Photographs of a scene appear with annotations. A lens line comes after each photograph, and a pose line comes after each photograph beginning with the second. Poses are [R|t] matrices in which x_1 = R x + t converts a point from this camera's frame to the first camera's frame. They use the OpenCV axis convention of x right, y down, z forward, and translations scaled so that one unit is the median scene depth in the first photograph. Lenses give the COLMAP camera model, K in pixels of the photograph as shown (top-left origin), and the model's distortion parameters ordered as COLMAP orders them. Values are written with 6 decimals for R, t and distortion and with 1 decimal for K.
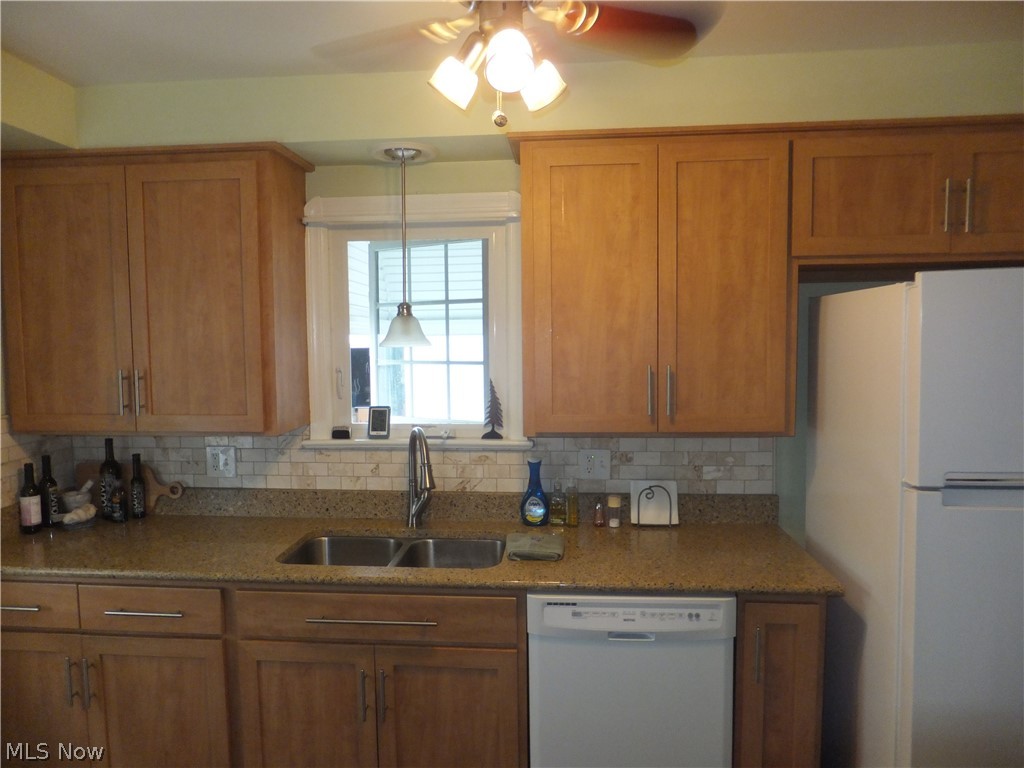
lens RADIAL K [[679.8, 0, 533.2], [0, 679.8, 391.2], [0, 0, 1]] dist [-0.044971, 0.033694]
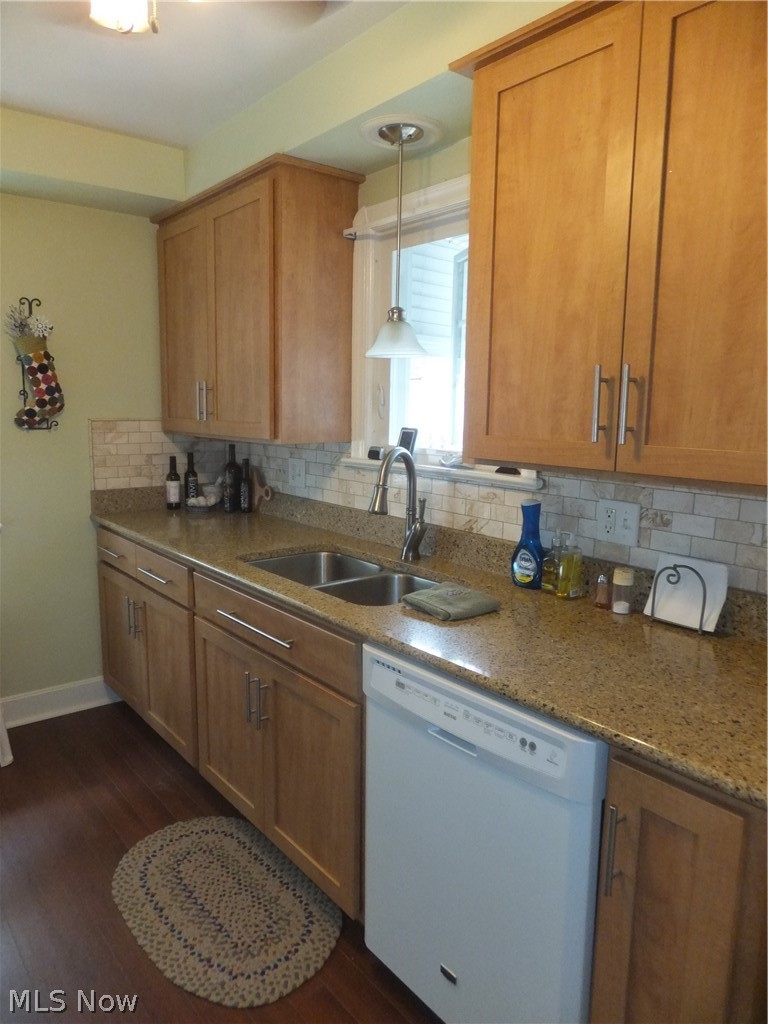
lens RADIAL K [[679.8, 0, 383.3], [0, 679.8, 505.2], [0, 0, 1]] dist [-0.044971, 0.033694]
pose [[0.674989, 0.119489, -0.728088, 0.449594], [-0.070060, 0.992720, 0.097969, 0.039837], [0.734494, -0.015118, 0.678446, 0.355593]]
